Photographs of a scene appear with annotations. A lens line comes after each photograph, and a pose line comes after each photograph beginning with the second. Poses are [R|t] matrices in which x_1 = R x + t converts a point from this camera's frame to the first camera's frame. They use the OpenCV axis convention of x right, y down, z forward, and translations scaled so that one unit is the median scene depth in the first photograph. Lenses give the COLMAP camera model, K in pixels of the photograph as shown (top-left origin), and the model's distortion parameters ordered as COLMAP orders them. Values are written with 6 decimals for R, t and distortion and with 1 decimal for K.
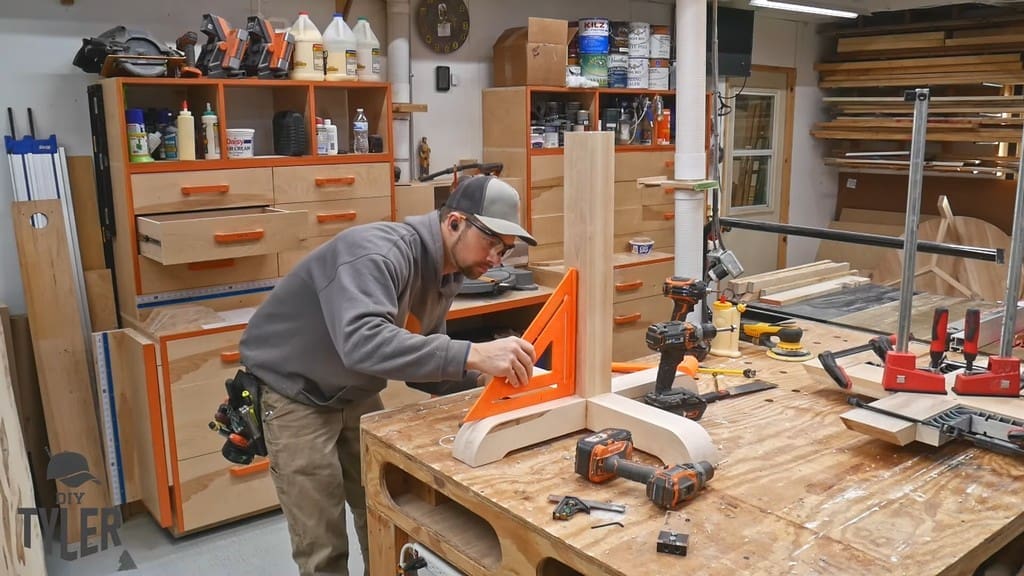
lens RADIAL K [[849.5, 0, 518.5], [0, 849.5, 288.7], [0, 0, 1]] dist [-0.048175, 0.020595]
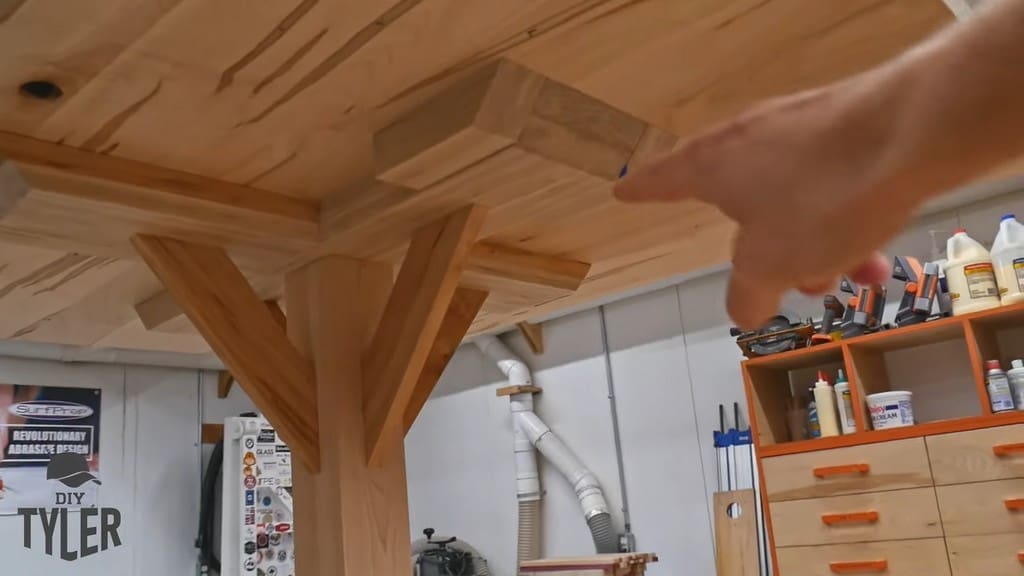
lens RADIAL K [[849.5, 0, 511.6], [0, 849.5, 283.4], [0, 0, 1]] dist [-0.048175, 0.020595]
pose [[0.165410, -0.271823, -0.948025, 0.430241], [-0.101298, 0.951500, -0.290494, -0.017943], [0.981009, 0.144083, 0.129852, 0.550264]]
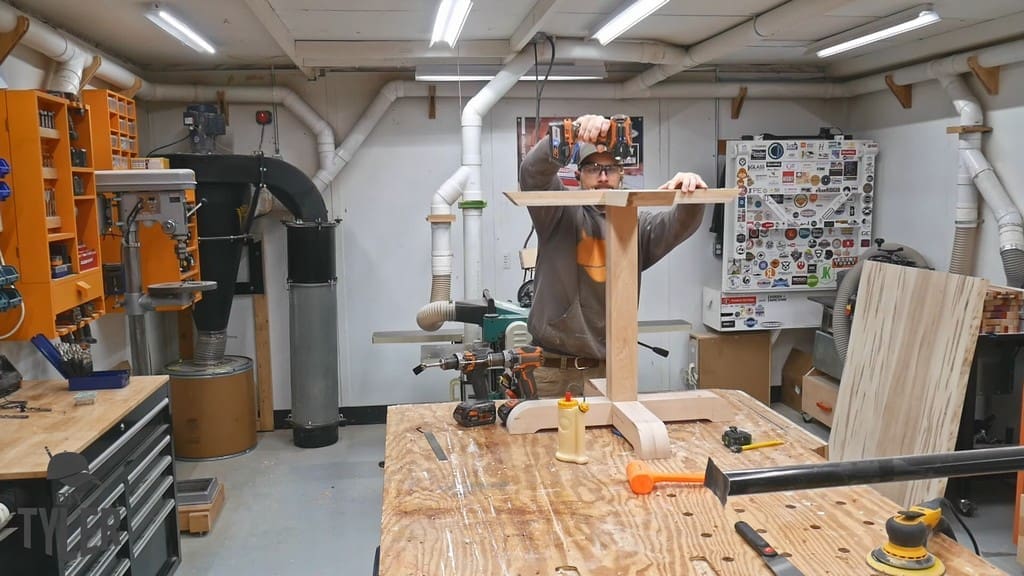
lens RADIAL K [[886.7, 0, 511.3], [0, 886.7, 280.7], [0, 0, 1]] dist [-0.044607, -0.007014]
pose [[-0.521556, 0.107074, -0.846472, 0.825910], [-0.146604, 0.966093, 0.212535, -0.190862], [0.840527, 0.234945, -0.488175, 0.878325]]
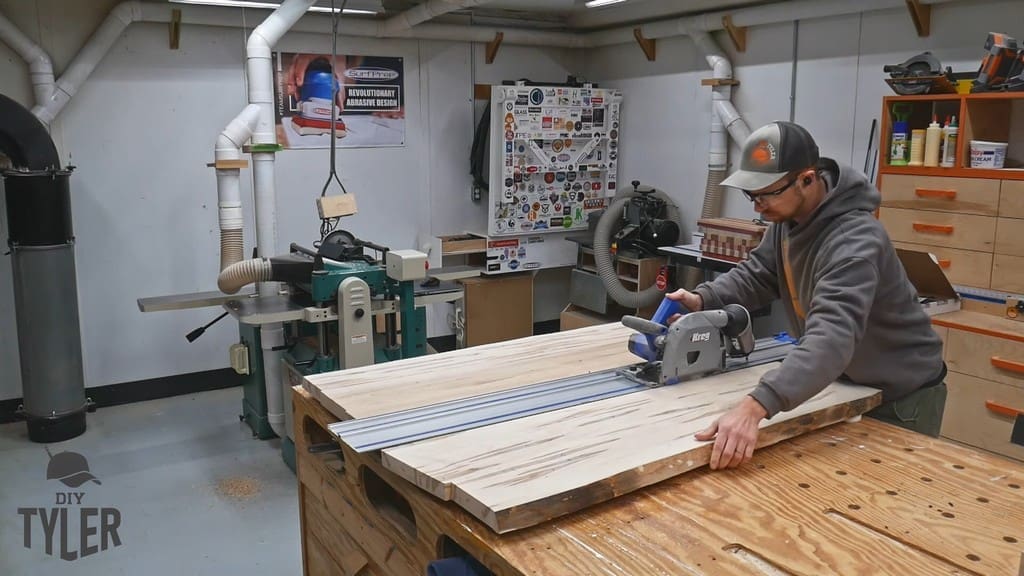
lens RADIAL K [[849.5, 0, 521.3], [0, 849.5, 291.1], [0, 0, 1]] dist [-0.048175, 0.020595]
pose [[-0.107549, 0.194062, -0.975076, 0.812811], [-0.191885, 0.958273, 0.211882, -0.126053], [0.975507, 0.209890, -0.065824, 0.574950]]
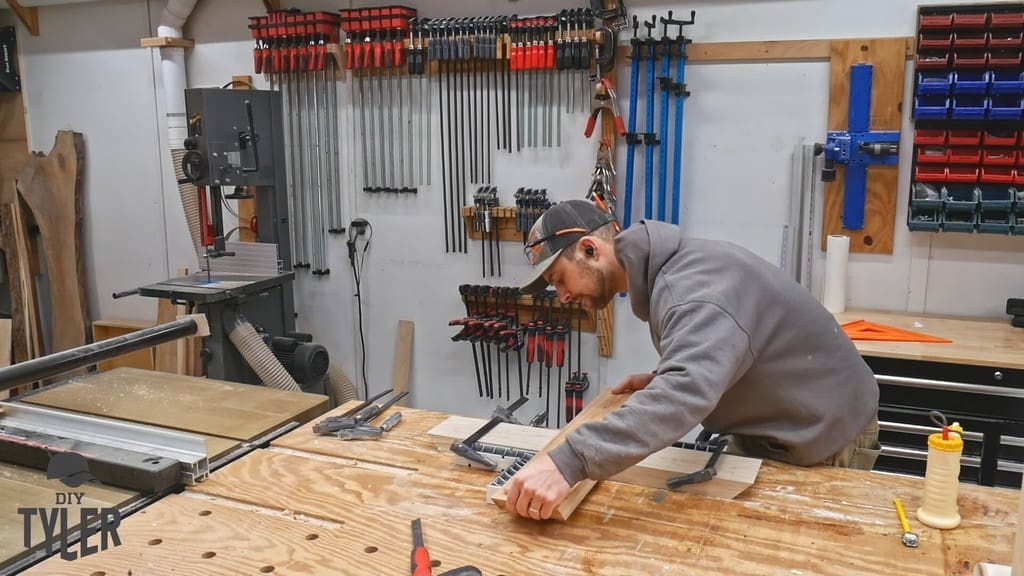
lens RADIAL K [[849.5, 0, 517.4], [0, 849.5, 289.2], [0, 0, 1]] dist [-0.048175, 0.020595]
pose [[-0.476319, -0.162691, 0.864090, -0.113517], [0.179543, 0.944031, 0.276712, -0.166469], [-0.860747, 0.286944, -0.420450, 0.825093]]
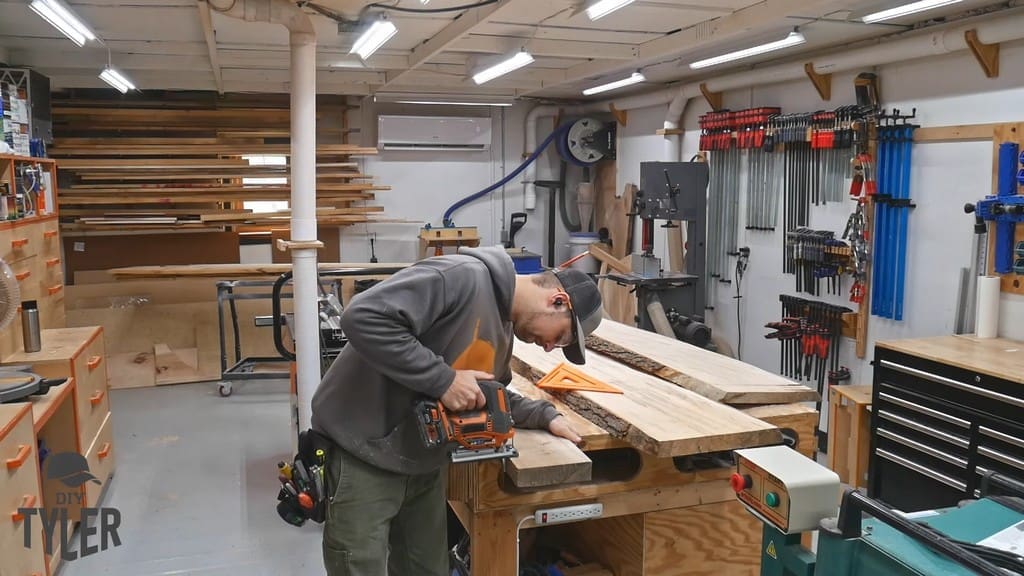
lens RADIAL K [[849.5, 0, 516.4], [0, 849.5, 291.7], [0, 0, 1]] dist [-0.048175, 0.020595]
pose [[0.357458, -0.121456, 0.925998, -0.776650], [0.182620, 0.981457, 0.058234, -0.069709], [-0.915901, 0.148290, 0.373010, 0.287715]]
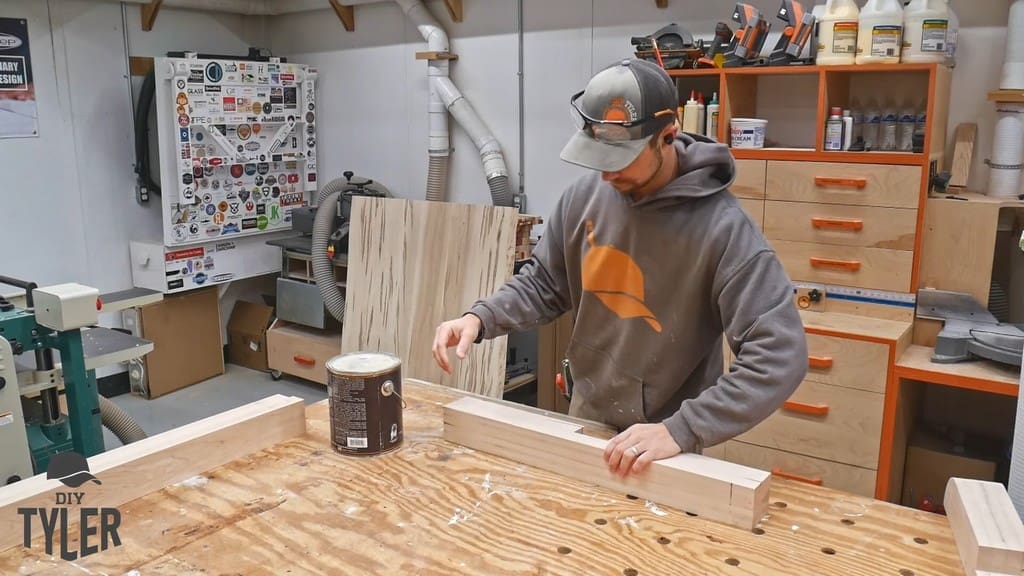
lens RADIAL K [[849.5, 0, 517.2], [0, 849.5, 286.1], [0, 0, 1]] dist [-0.048175, 0.020595]
pose [[0.280913, 0.201094, -0.938429, 0.577060], [-0.183382, 0.971033, 0.153186, -0.107431], [0.942050, 0.129059, 0.309653, 0.496280]]
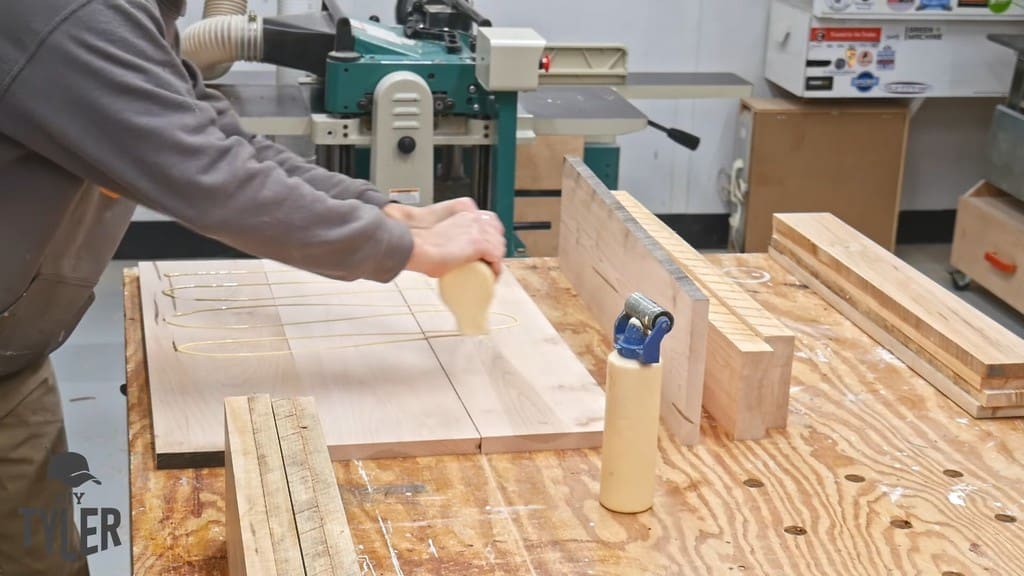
lens RADIAL K [[1743.5, 0, 520.0], [0, 1743.5, 288.2], [0, 0, 1]] dist [0.053526, 0.000000]
pose [[-0.434222, 0.252481, -0.864699, 0.744404], [-0.219627, 0.901276, 0.373451, -0.182256], [0.873622, 0.352072, -0.335902, 0.782829]]
